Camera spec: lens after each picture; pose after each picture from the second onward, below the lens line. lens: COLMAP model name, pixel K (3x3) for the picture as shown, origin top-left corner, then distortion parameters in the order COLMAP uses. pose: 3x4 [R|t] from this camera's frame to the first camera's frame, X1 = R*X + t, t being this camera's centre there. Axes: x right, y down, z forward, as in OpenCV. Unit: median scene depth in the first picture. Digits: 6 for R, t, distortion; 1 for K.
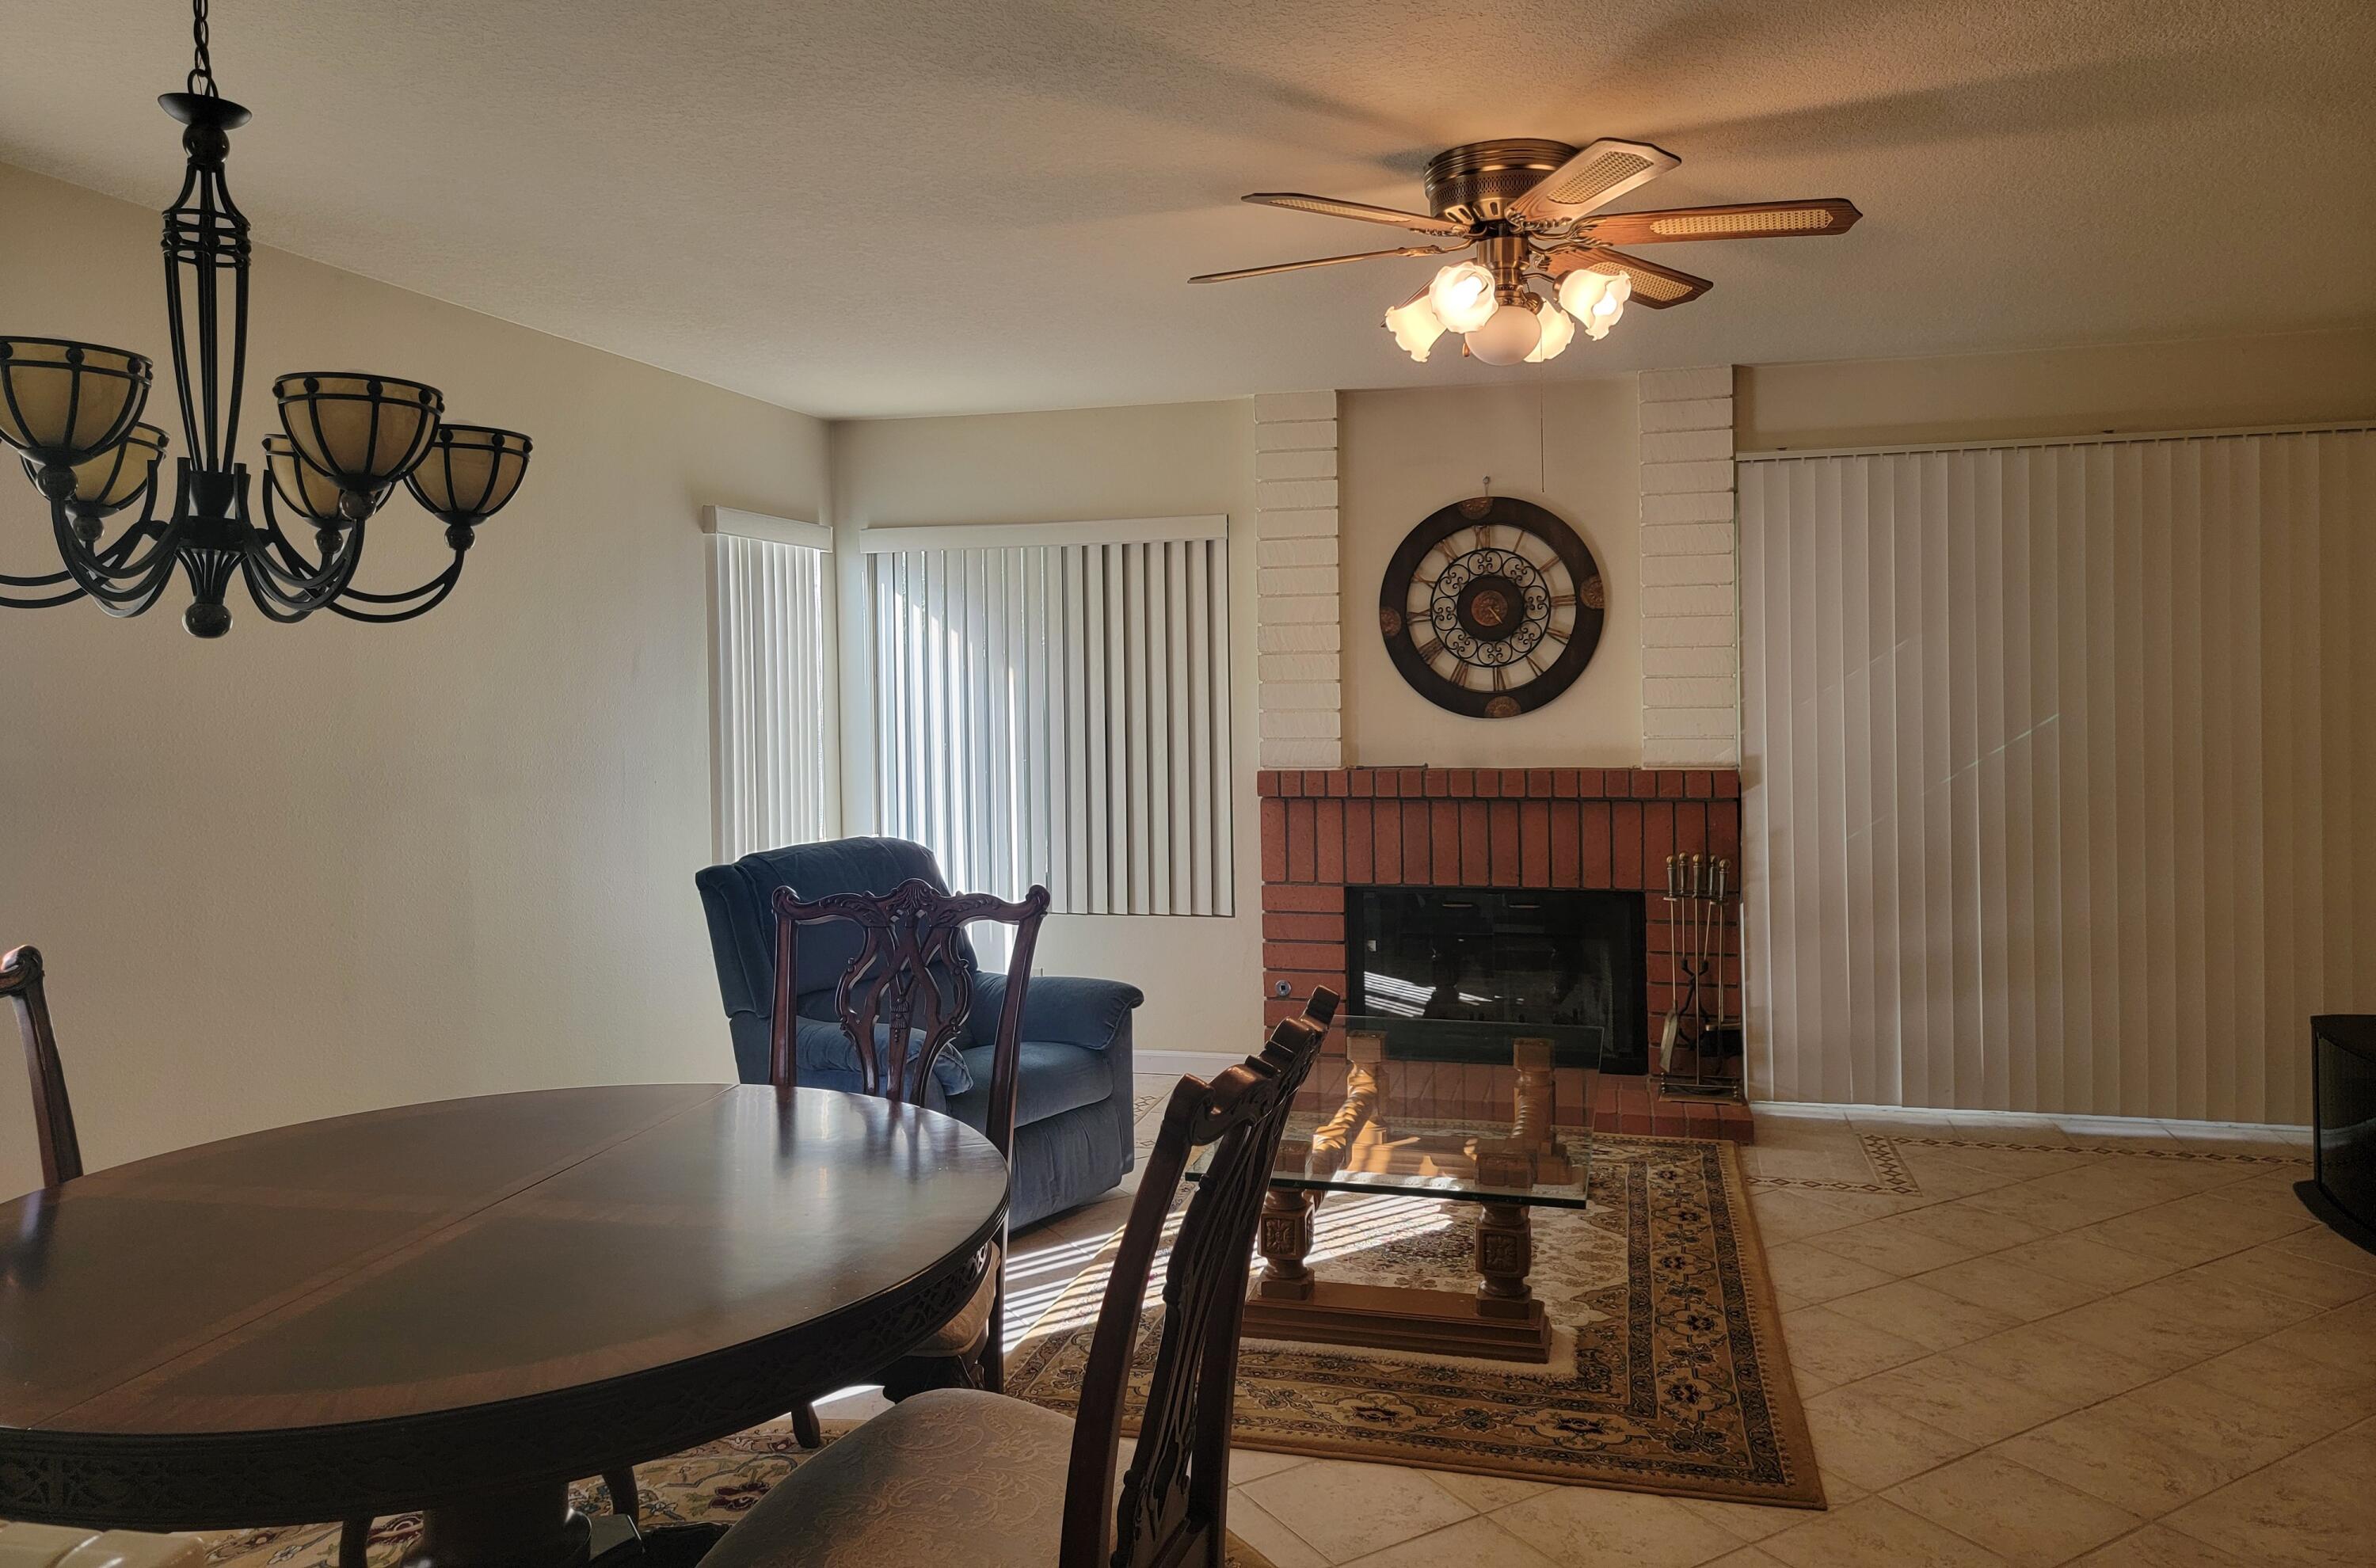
lens RADIAL K [[1625.1, 0, 1212.6], [0, 1625.1, 694.3], [0, 0, 1]] dist [0.045959, -0.041904]
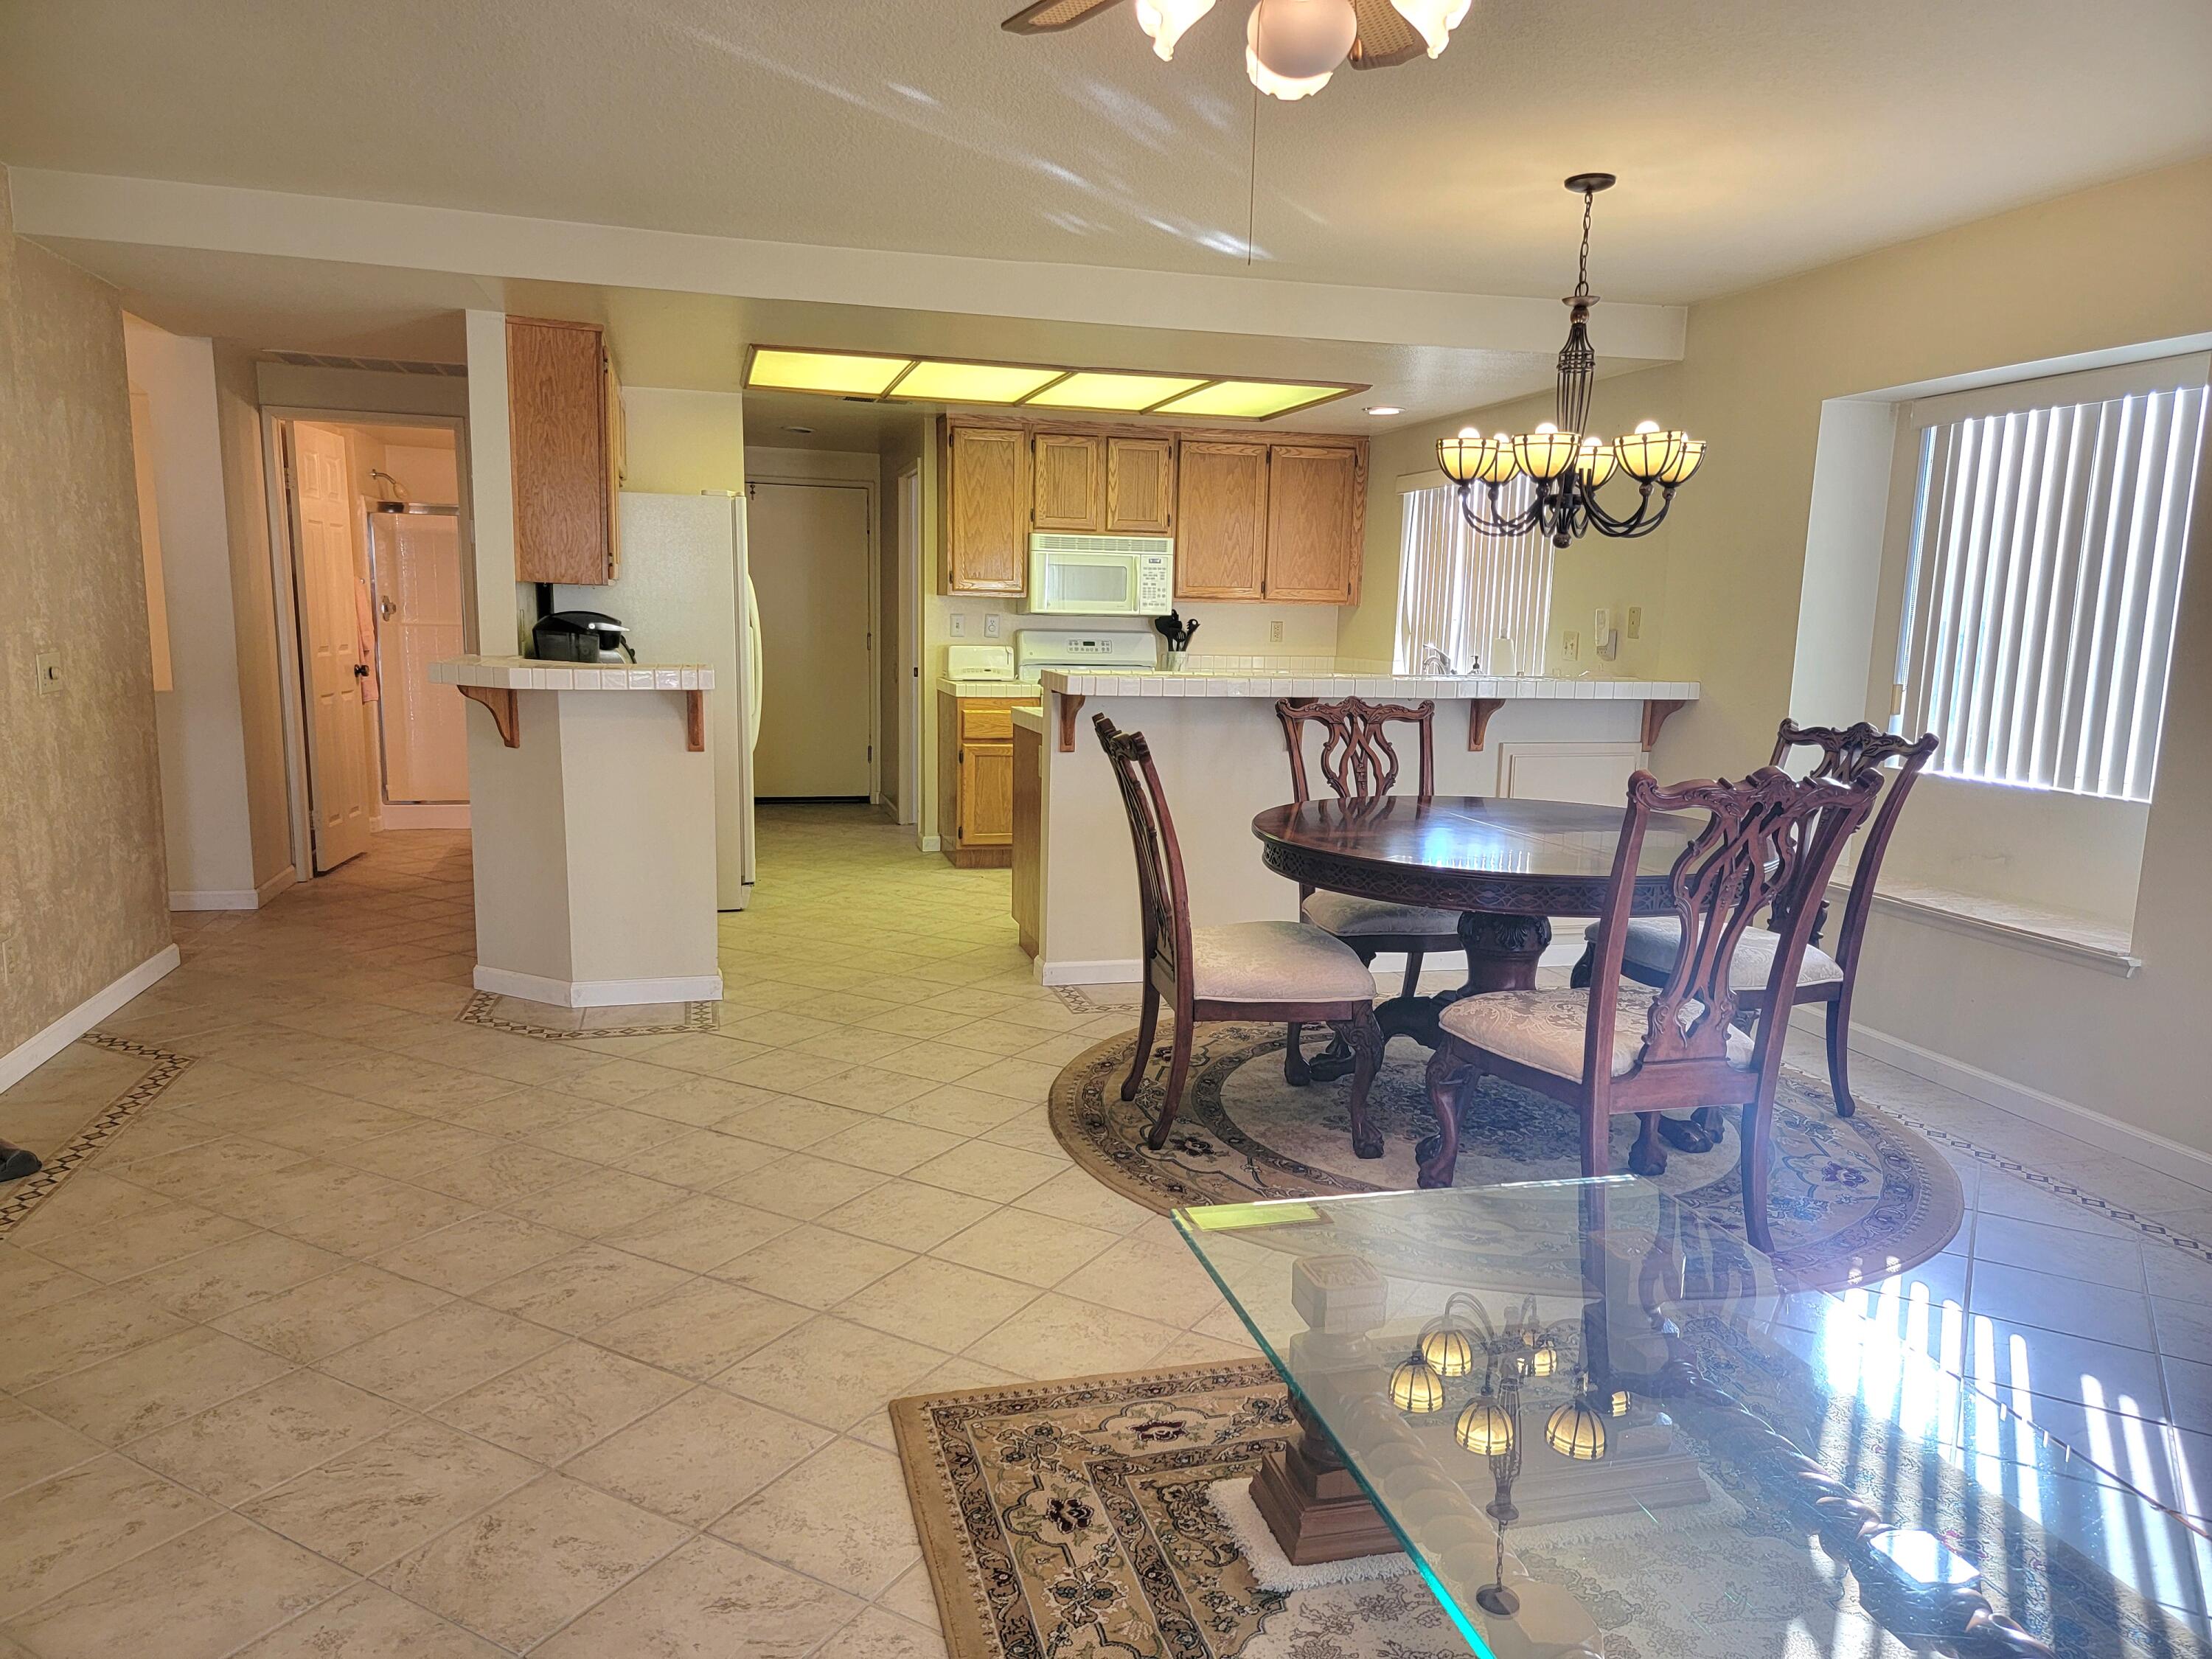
lens RADIAL K [[1517.6, 0, 1126.7], [0, 1517.6, 858.1], [0, 0, 1]] dist [0.063015, -0.061024]
pose [[-0.870988, 0.079333, -0.484856, 0.420191], [-0.007785, 0.984524, 0.175075, 0.008868], [0.491242, 0.156263, -0.856892, 1.135171]]
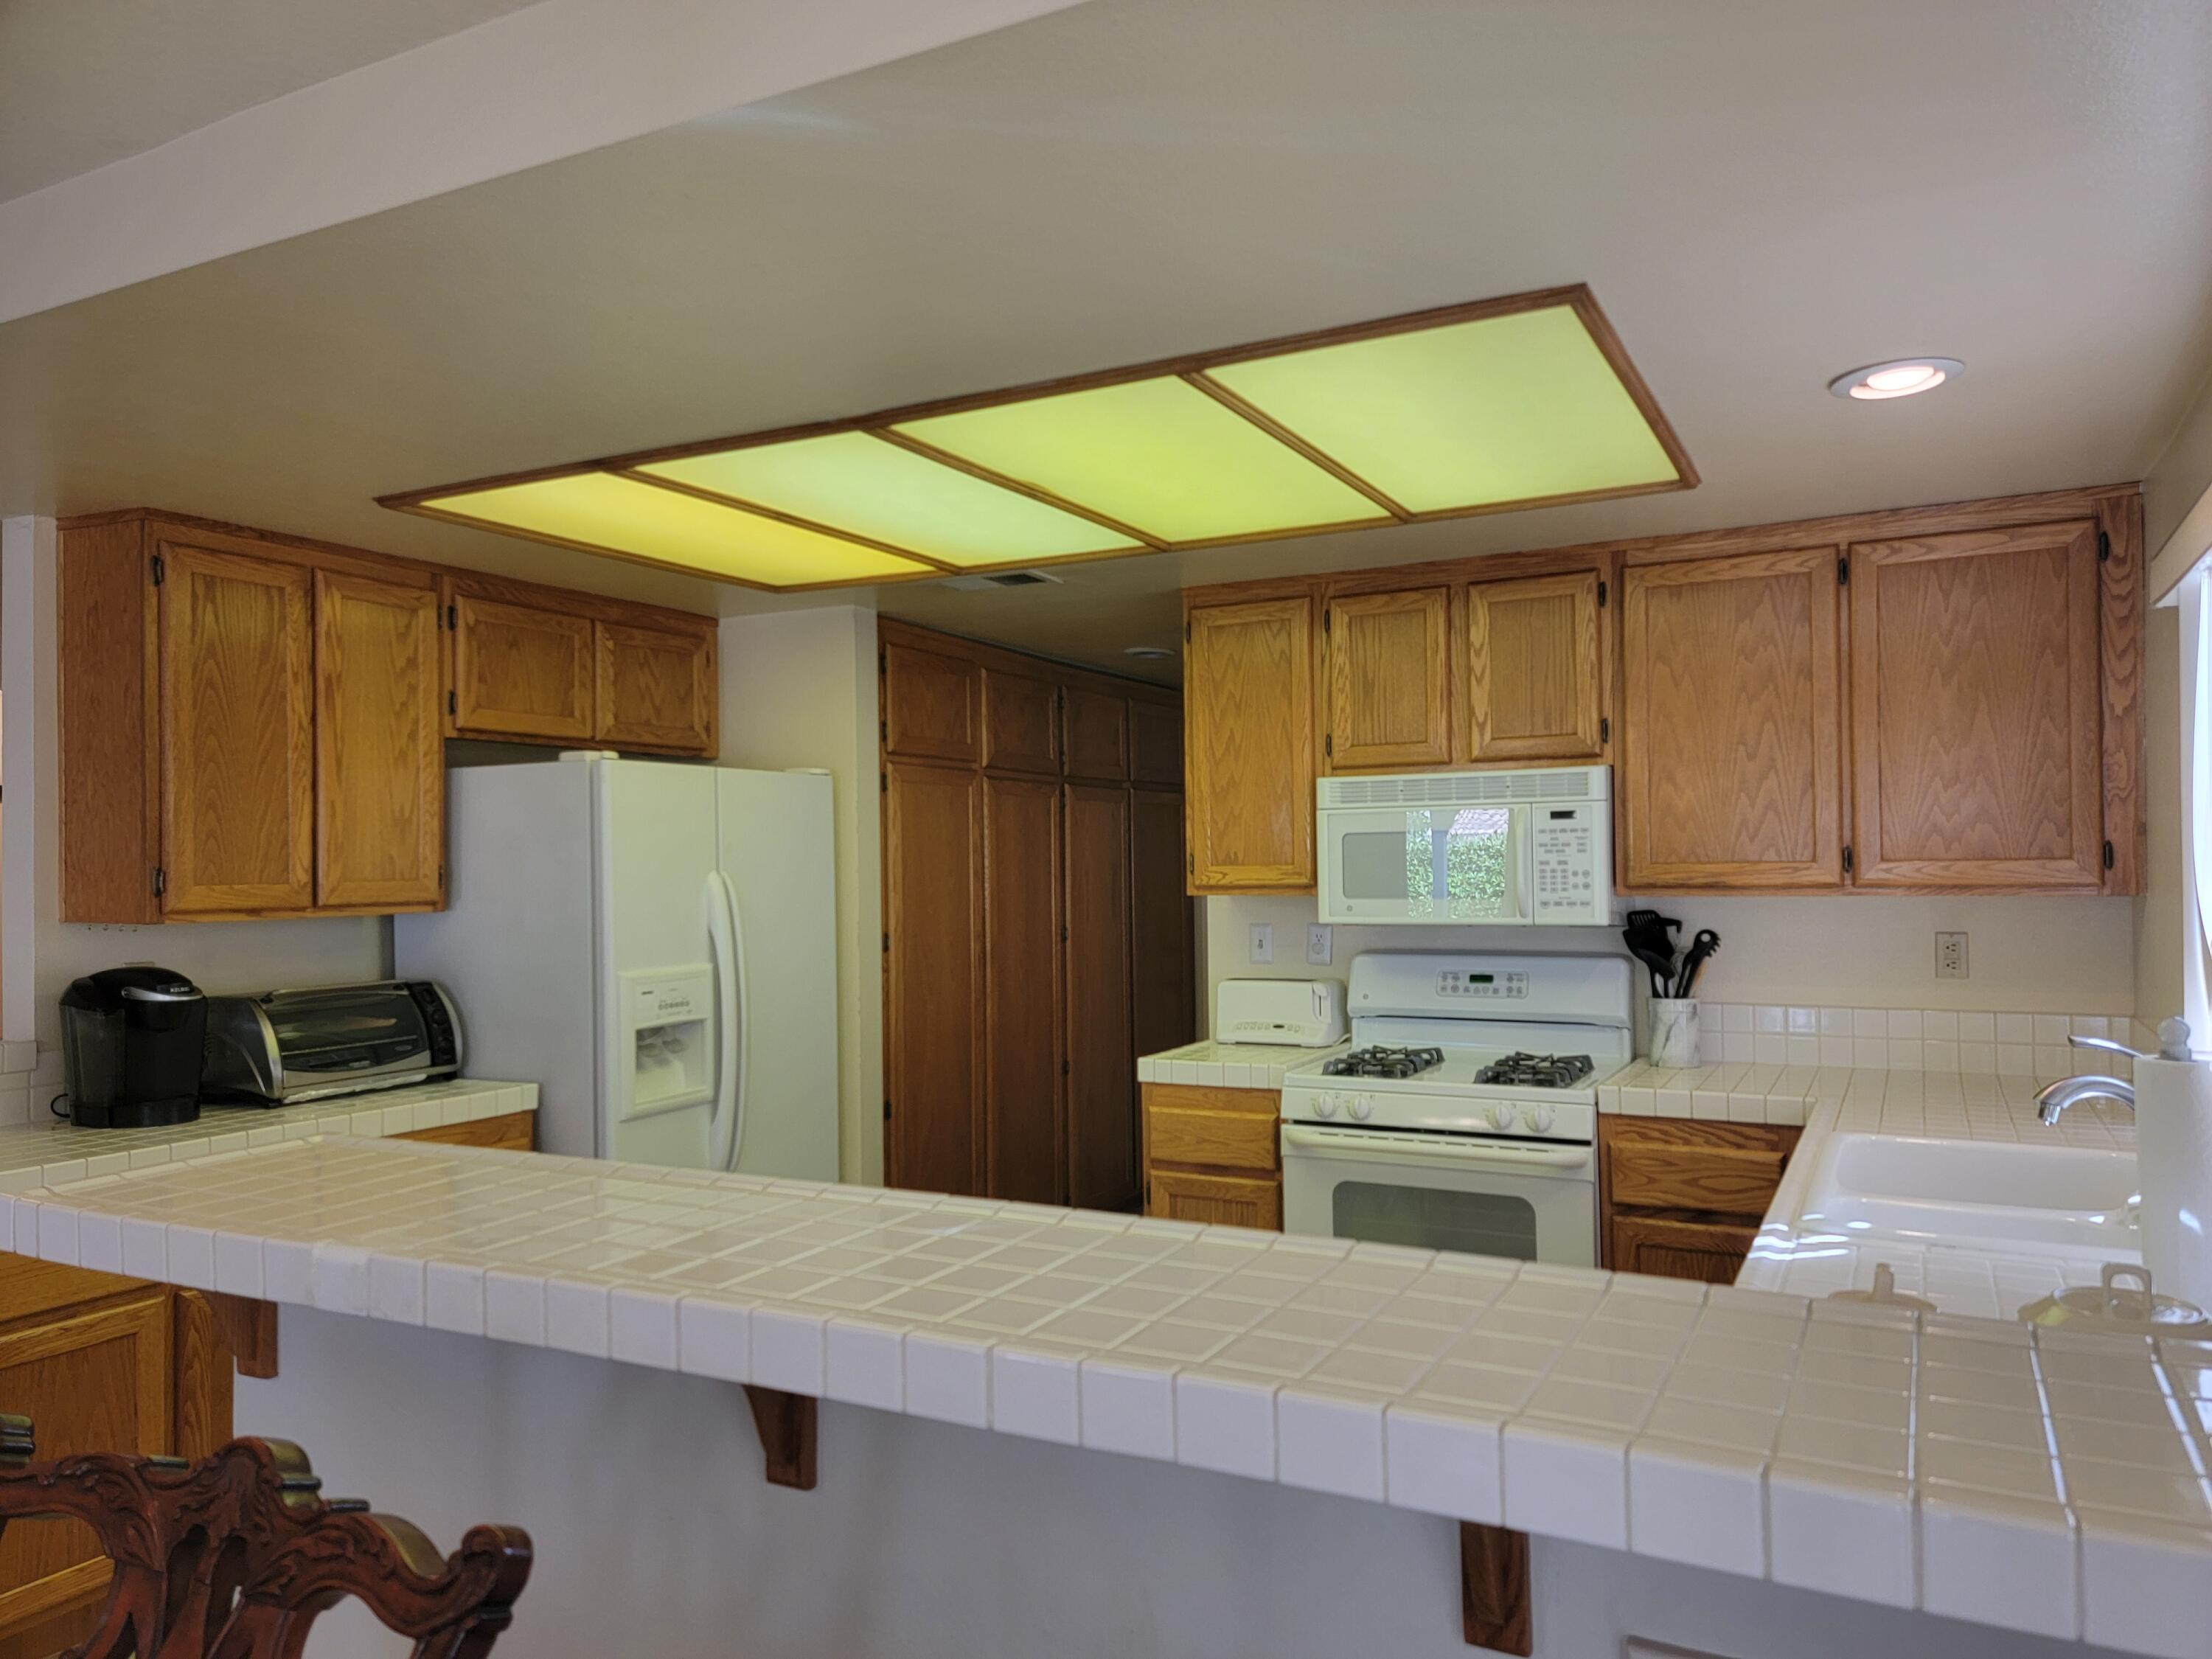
lens RADIAL K [[1517.6, 0, 1105.1], [0, 1517.6, 846.9], [0, 0, 1]] dist [0.063015, -0.061024]
pose [[-0.973836, 0.033928, 0.224704, -0.461396], [0.031260, 0.999392, -0.015419, 0.000759], [-0.225091, -0.007992, -0.974305, 0.449210]]
